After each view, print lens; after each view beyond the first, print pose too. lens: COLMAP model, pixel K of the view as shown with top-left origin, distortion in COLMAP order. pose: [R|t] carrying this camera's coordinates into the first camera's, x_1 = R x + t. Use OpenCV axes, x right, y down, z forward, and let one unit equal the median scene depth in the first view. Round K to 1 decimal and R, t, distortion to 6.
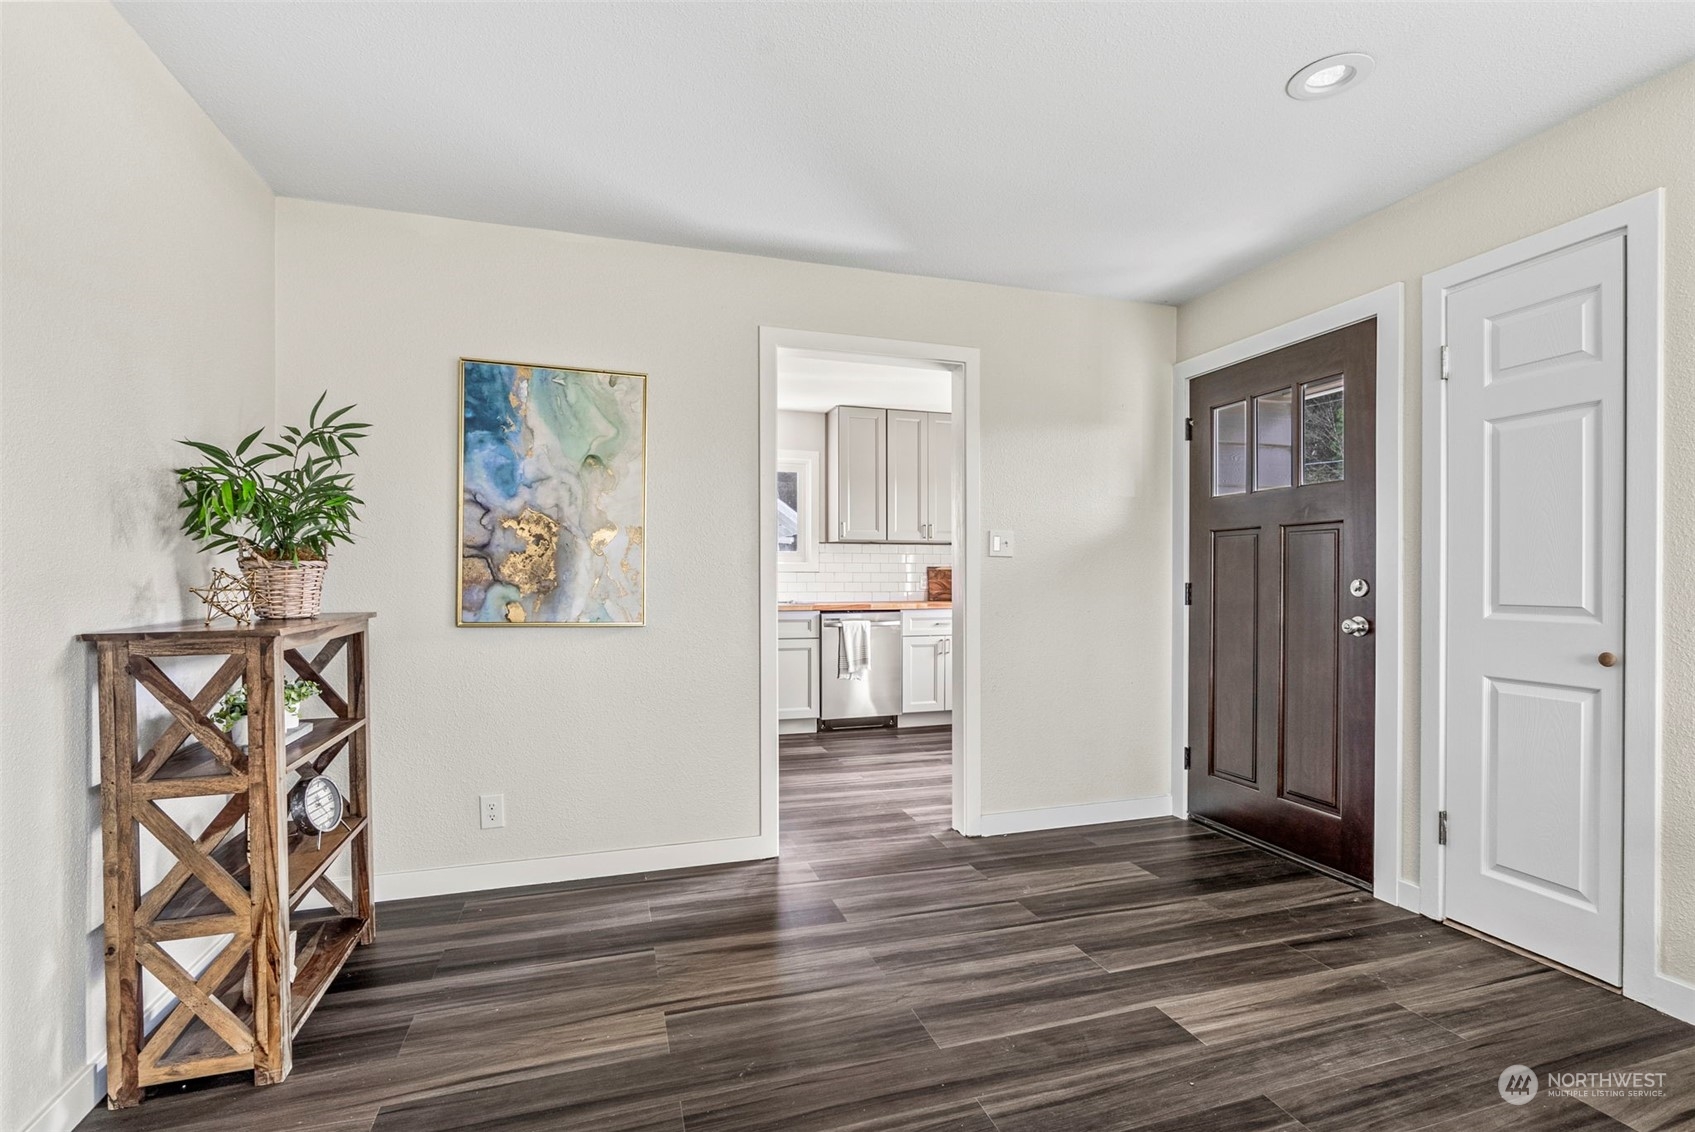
lens RADIAL K [[773.4, 0, 846.8], [0, 773.4, 590.6], [0, 0, 1]] dist [-0.000730, -0.000001]
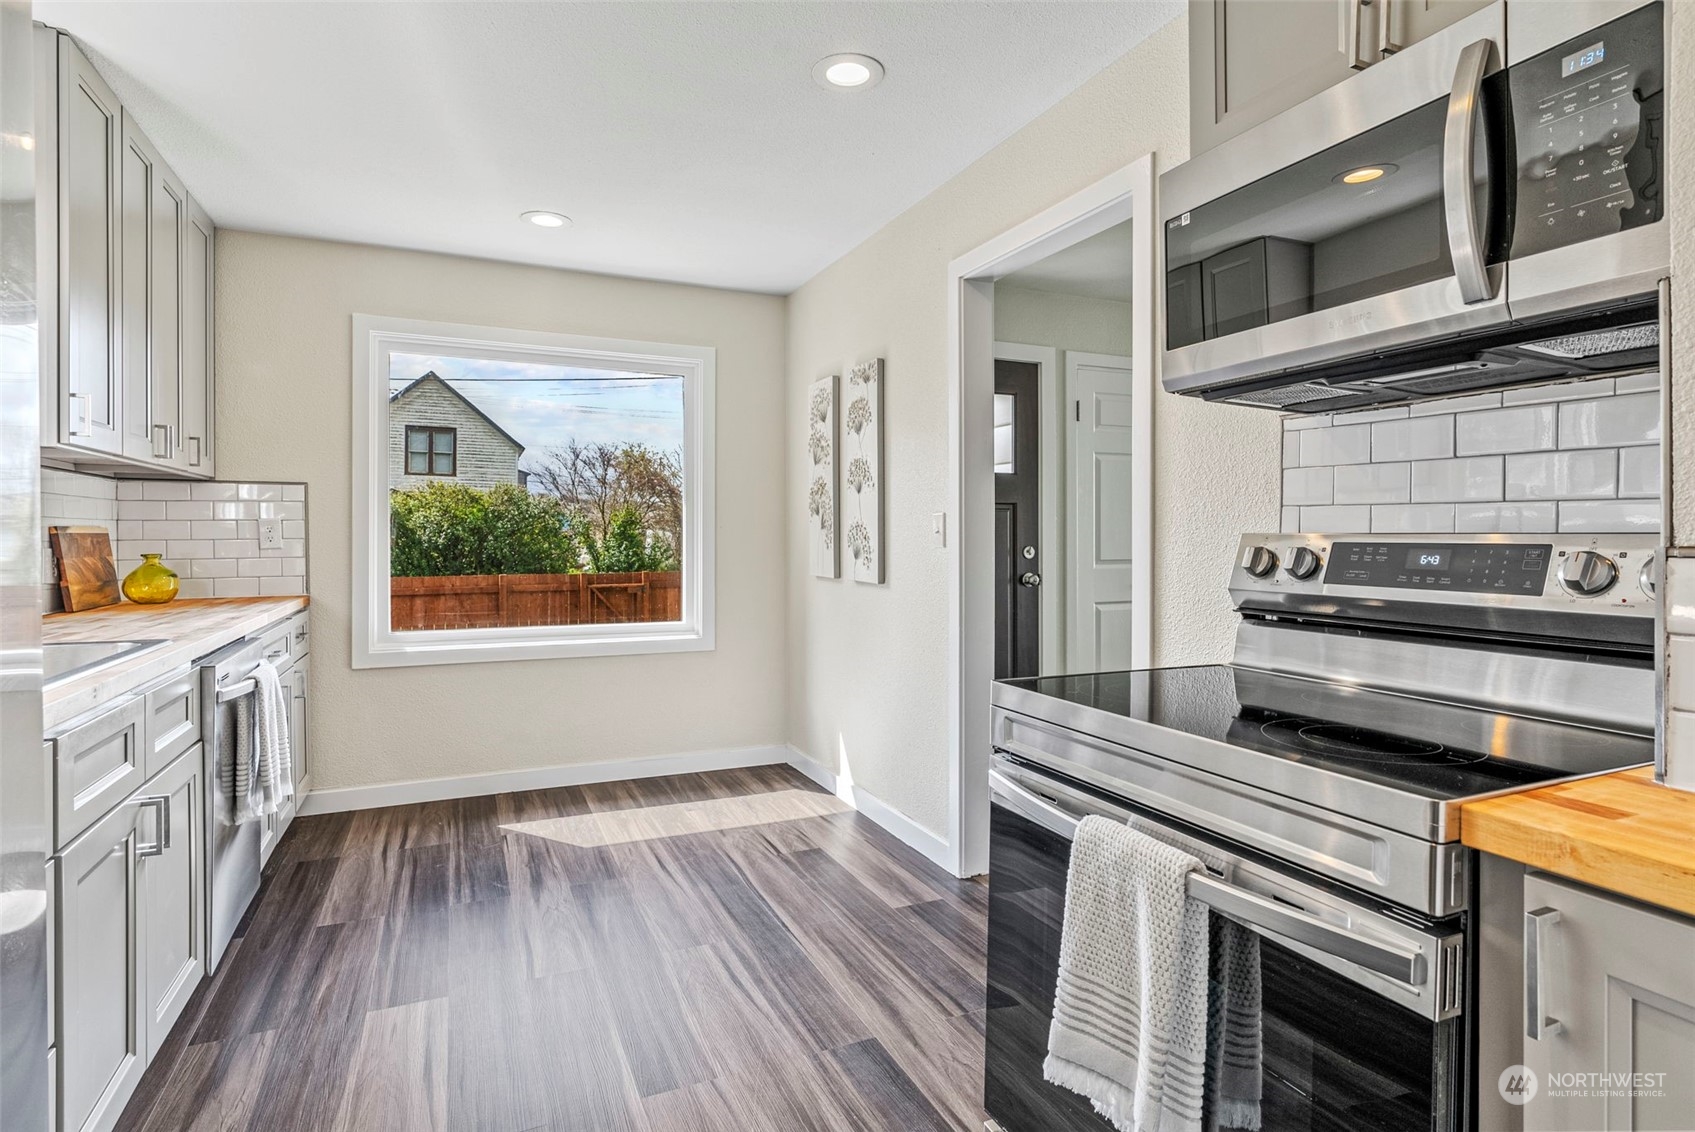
lens RADIAL K [[864.3, 0, 853.7], [0, 864.3, 556.2], [0, 0, 1]] dist [-0.005408, 0.001345]
pose [[-0.115202, -0.022737, 0.993082, -0.436574], [0.020400, 0.999473, 0.025250, -0.021622], [-0.993133, 0.023168, -0.114678, 0.758941]]
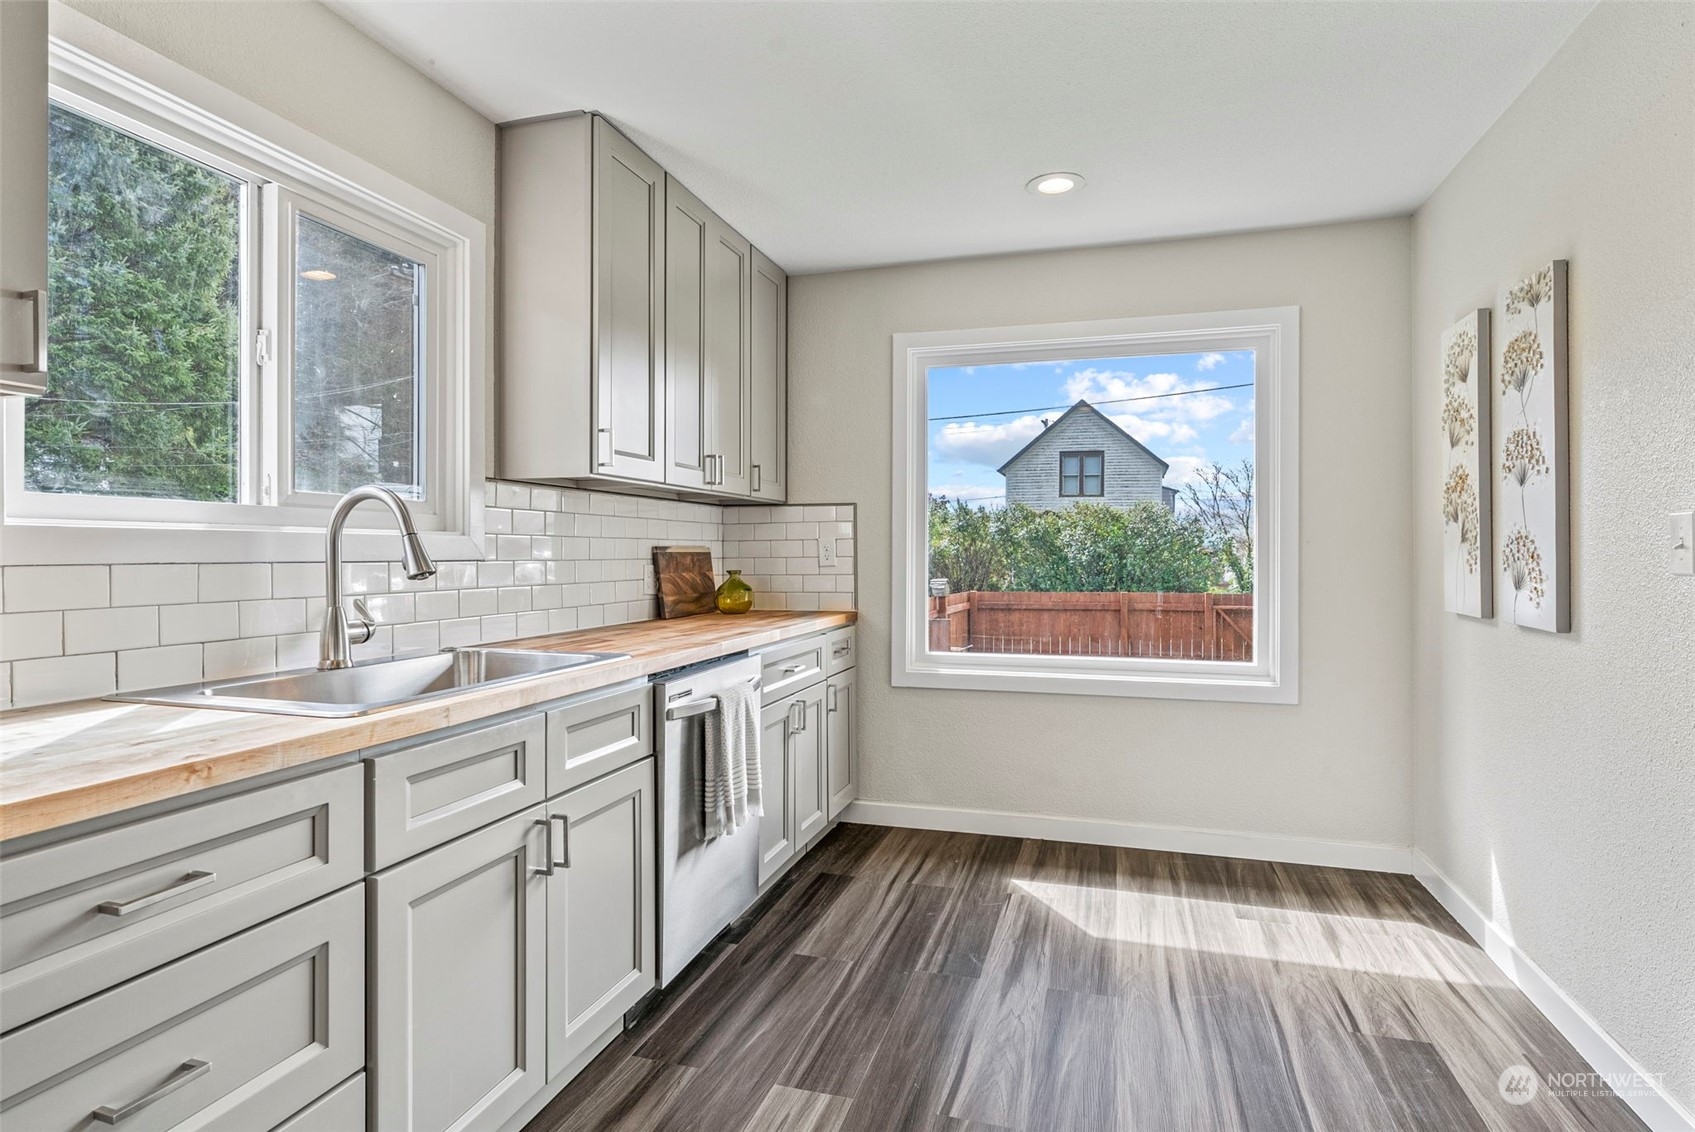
lens RADIAL K [[864.3, 0, 853.7], [0, 864.3, 556.2], [0, 0, 1]] dist [-0.005408, 0.001345]
pose [[0.566084, -0.002847, 0.824343, -0.300438], [0.018279, 0.999792, -0.009099, -0.021150], [-0.824145, 0.020219, 0.566018, 0.708705]]
